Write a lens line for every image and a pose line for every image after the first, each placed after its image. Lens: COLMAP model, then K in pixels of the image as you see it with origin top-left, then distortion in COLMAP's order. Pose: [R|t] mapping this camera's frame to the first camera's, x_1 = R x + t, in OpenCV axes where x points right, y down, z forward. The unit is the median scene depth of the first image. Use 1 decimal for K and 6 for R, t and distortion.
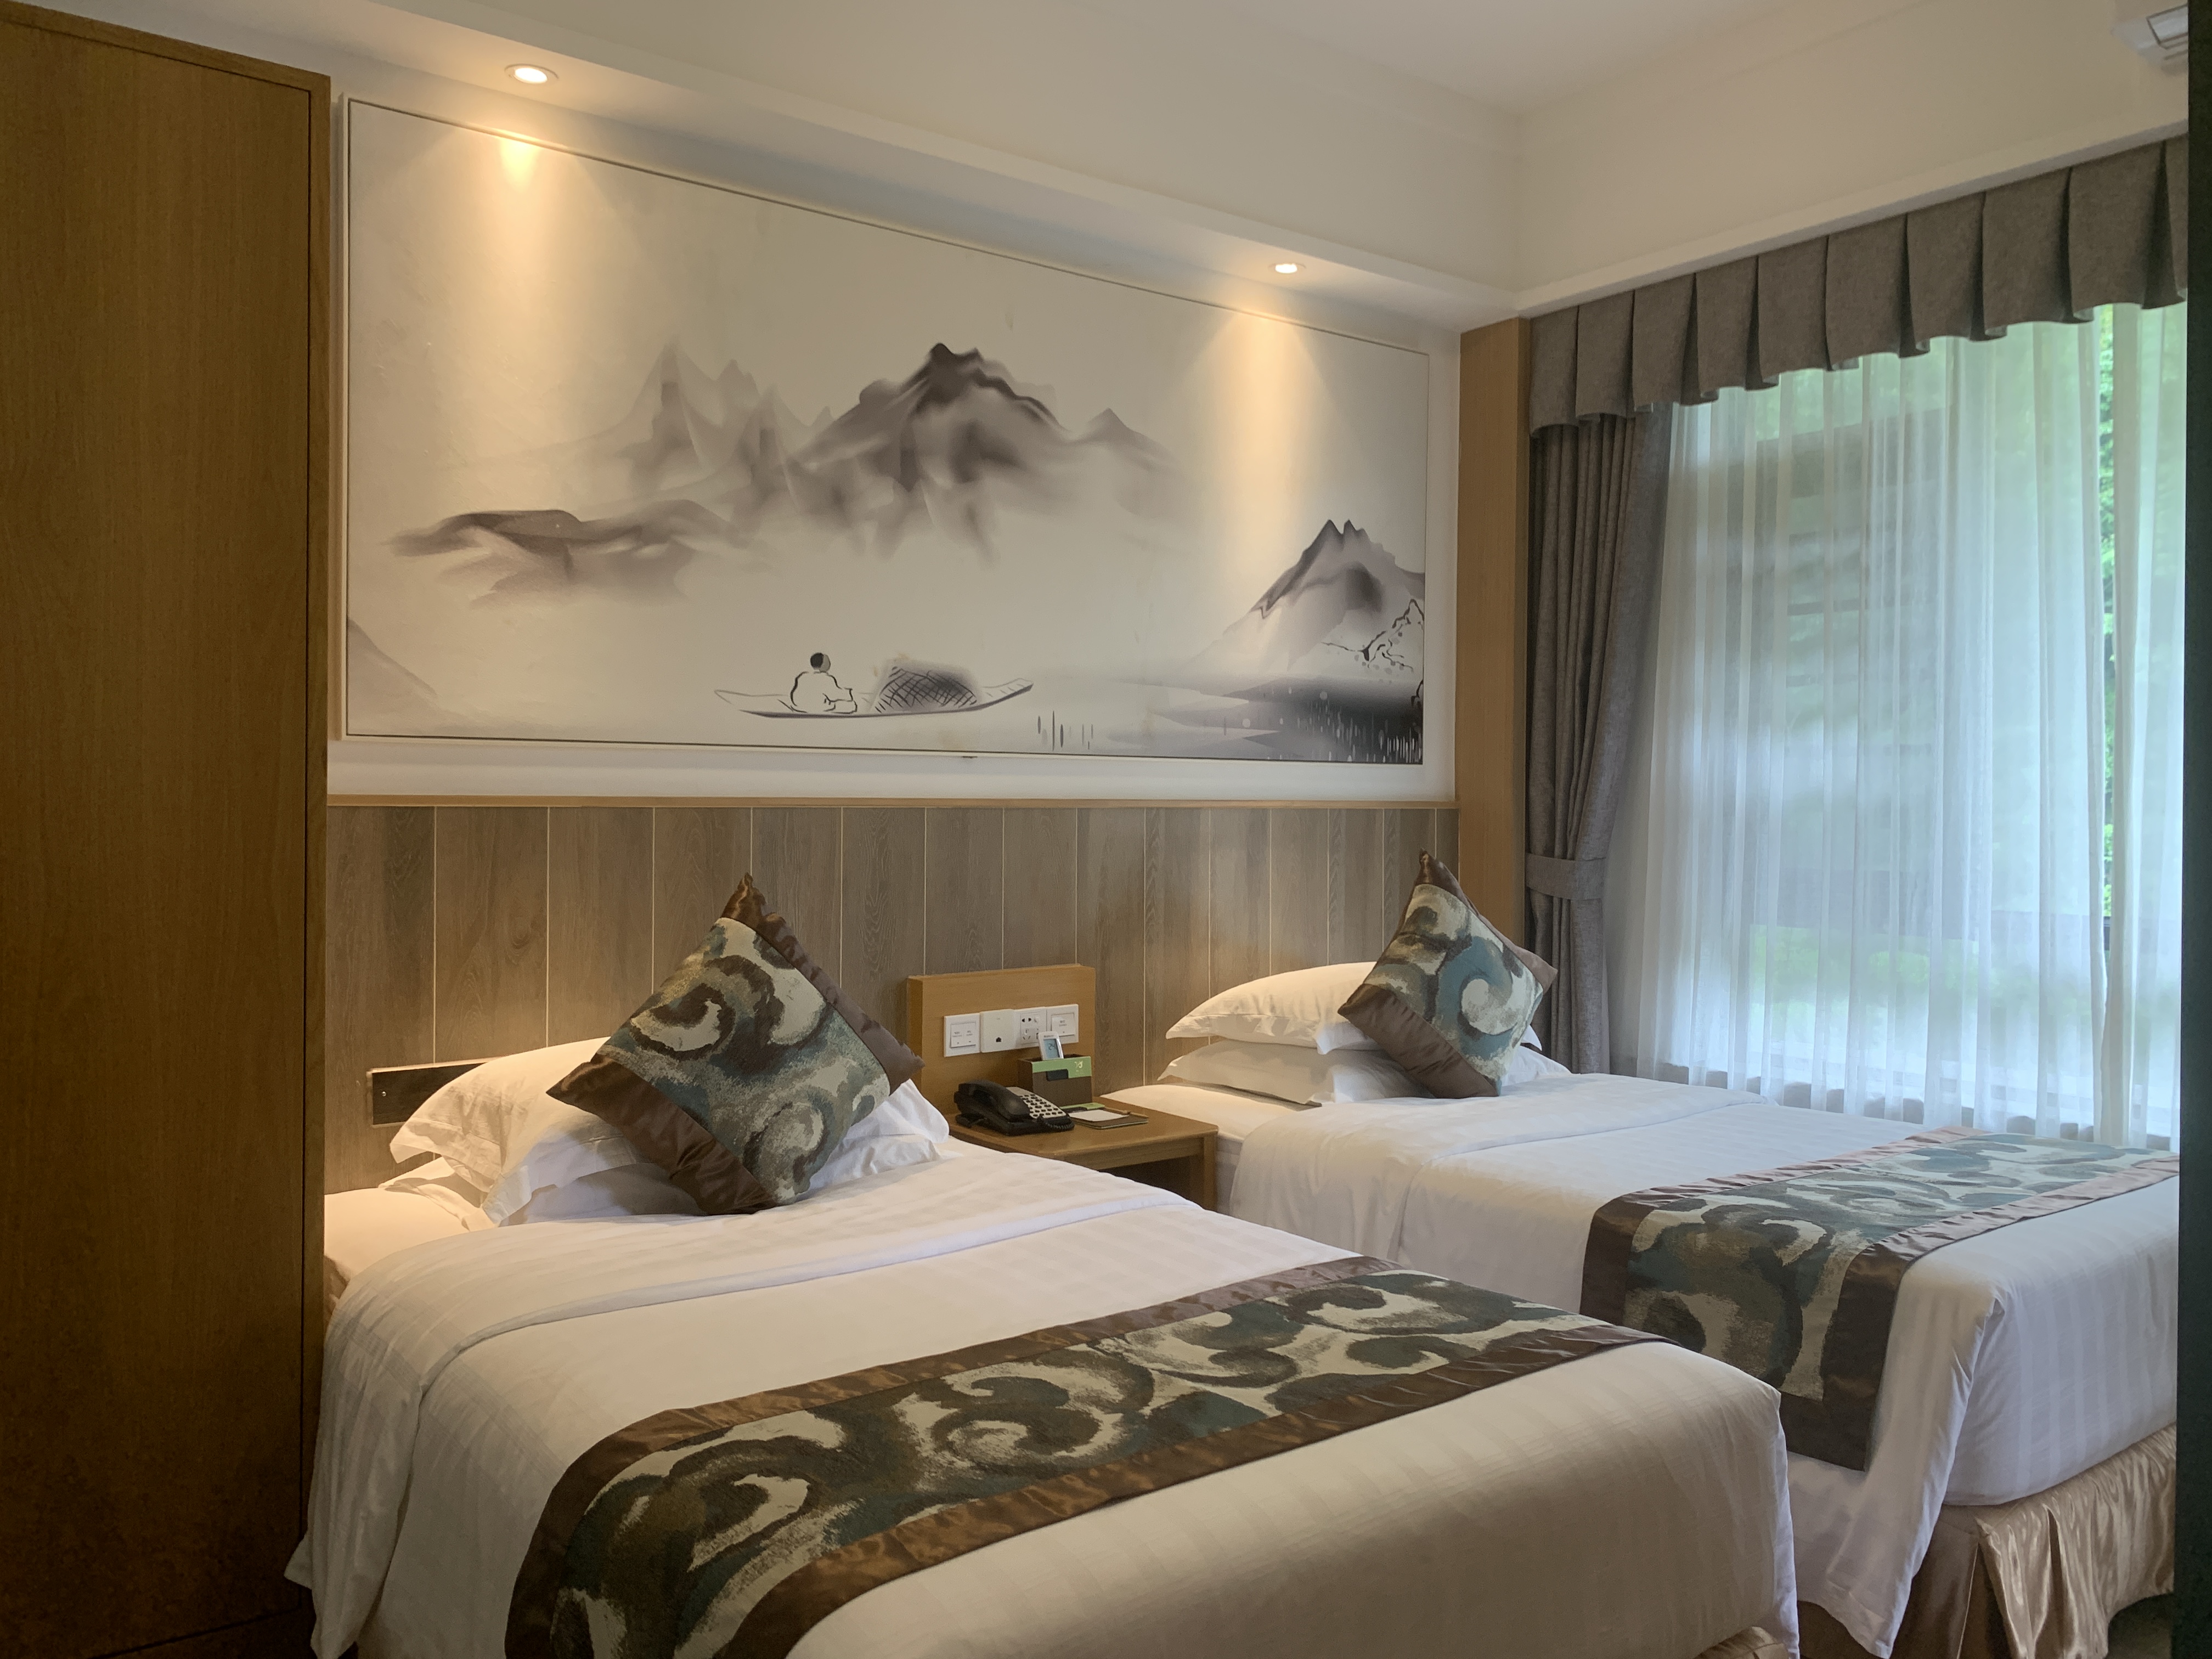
lens RADIAL K [[1644.6, 0, 1113.8], [0, 1644.6, 799.3], [0, 0, 1]] dist [0.150906, -0.370852]
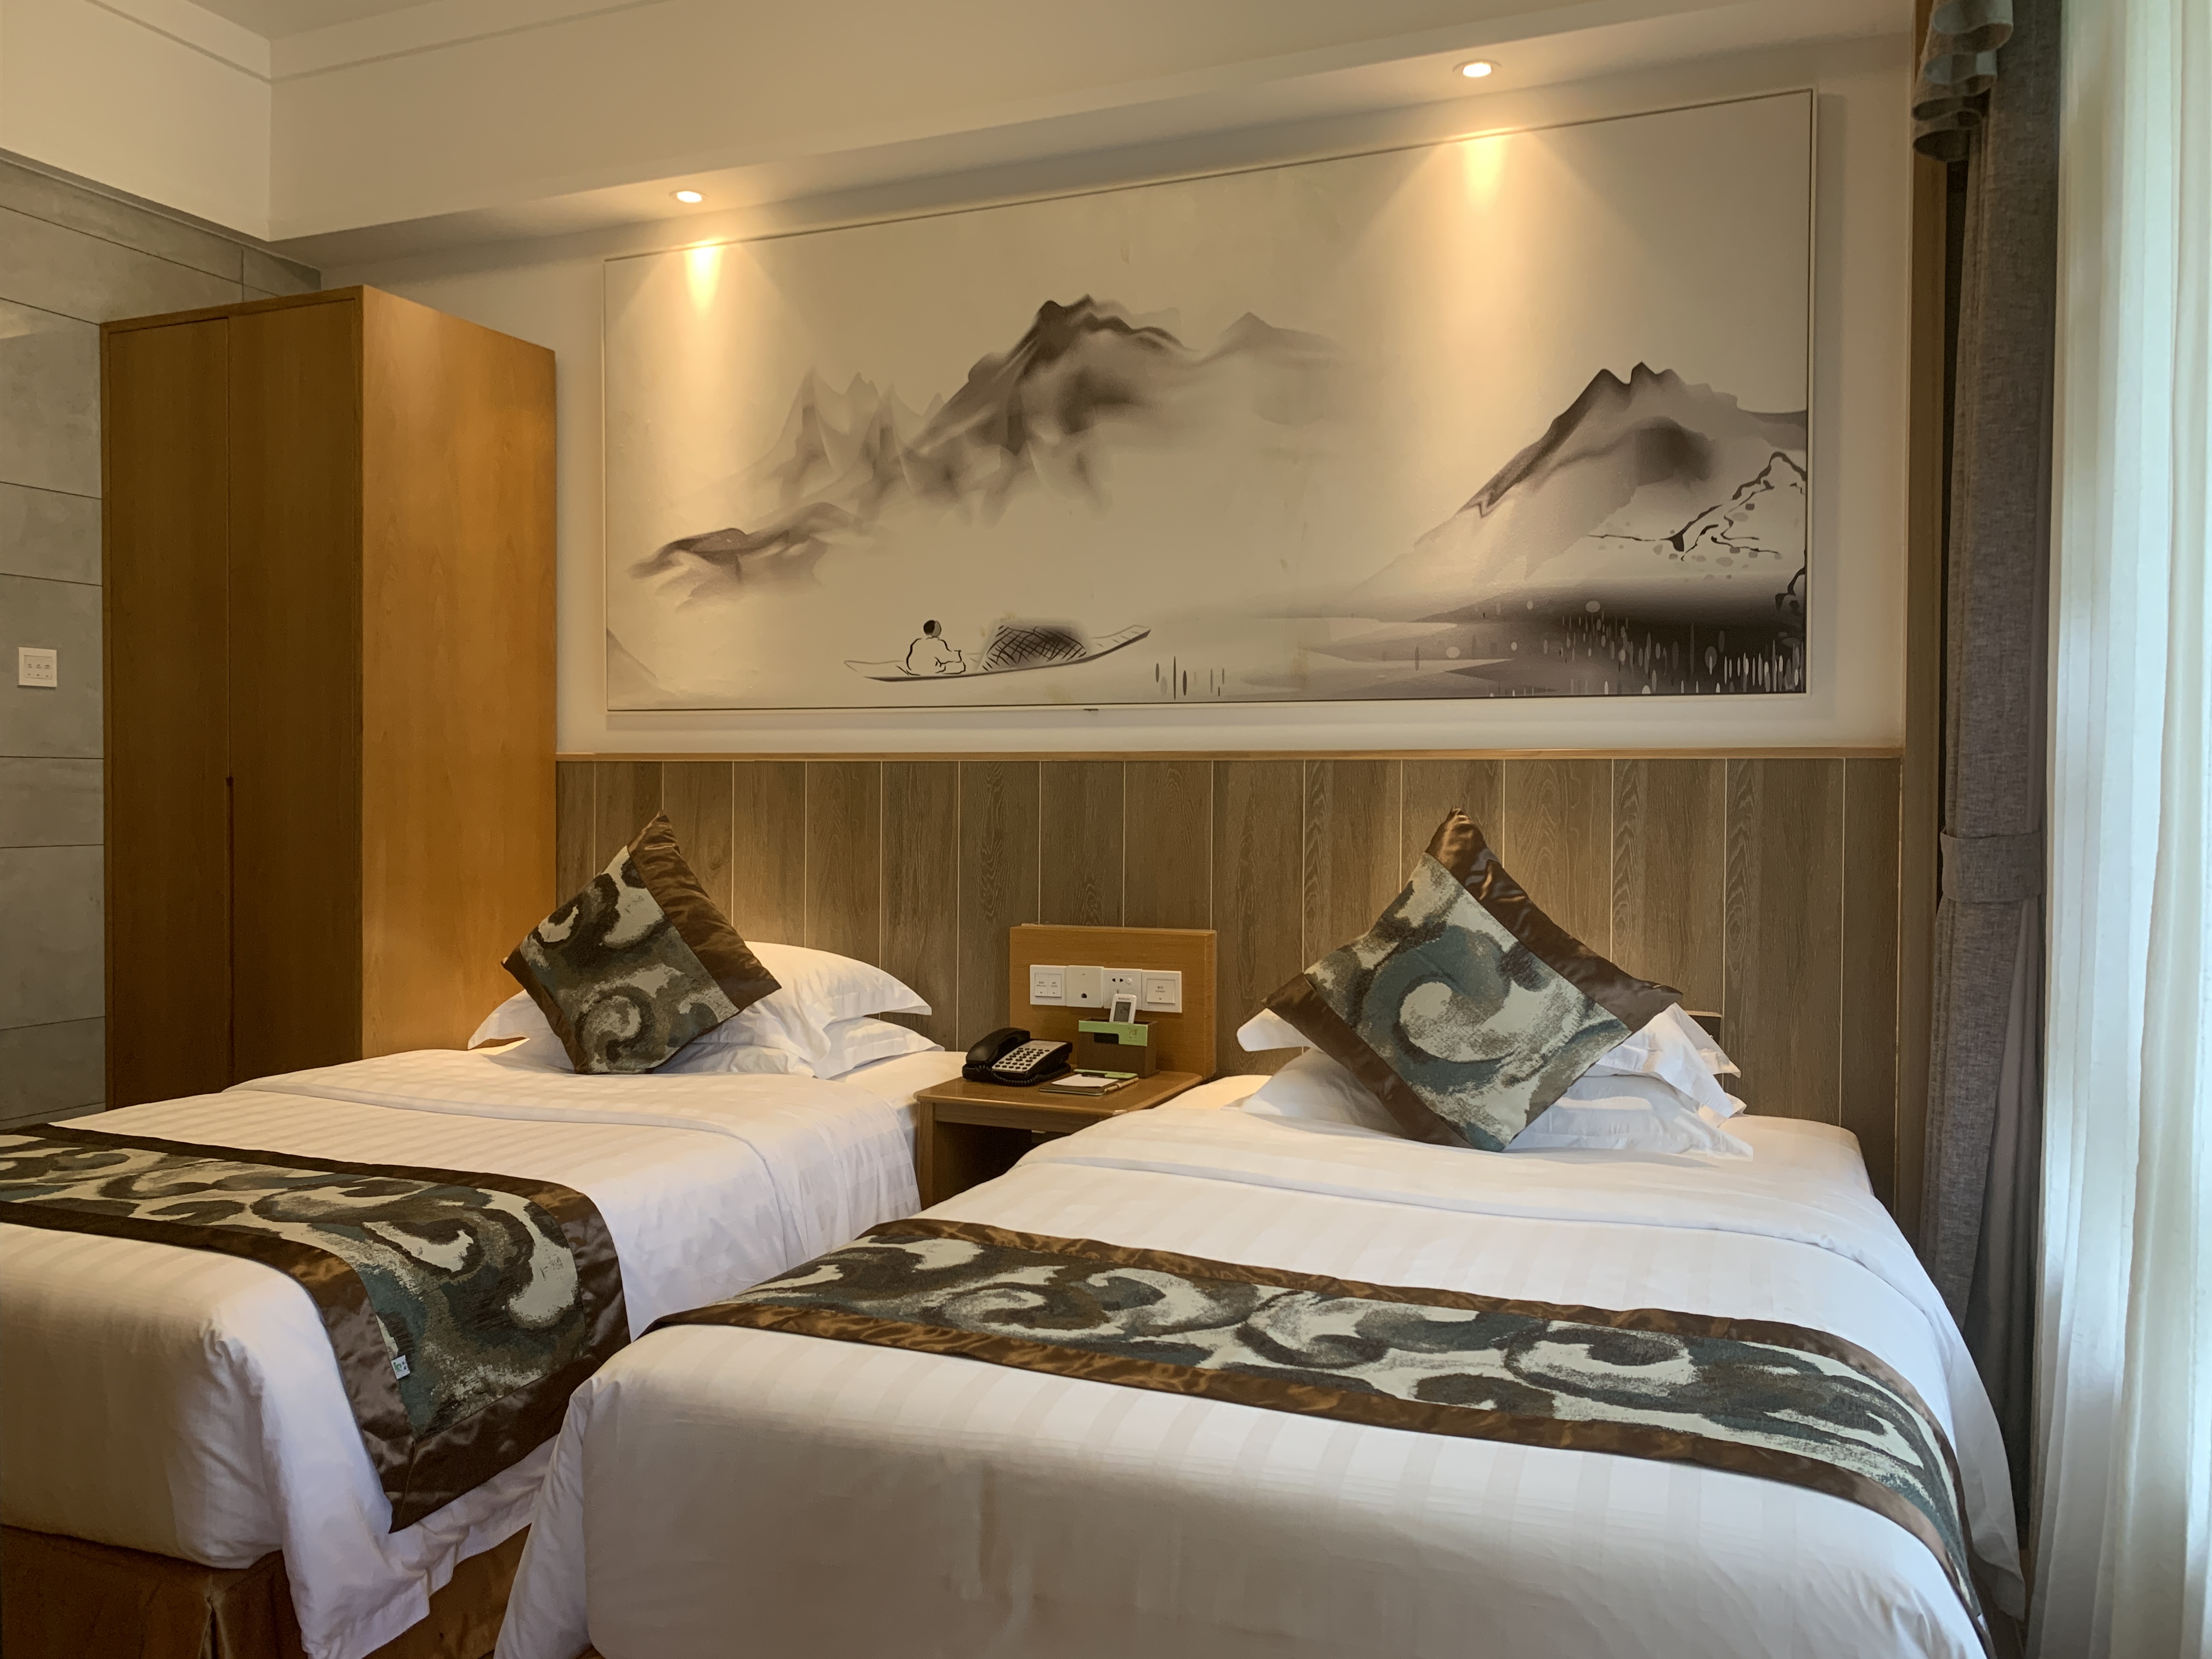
lens RADIAL K [[1644.6, 0, 1113.8], [0, 1644.6, 799.3], [0, 0, 1]] dist [0.150906, -0.370852]
pose [[0.522982, 0.001846, -0.852342, 0.778449], [-0.001451, 0.999998, 0.001275, 0.027516], [0.852343, 0.000570, 0.522983, 0.504269]]
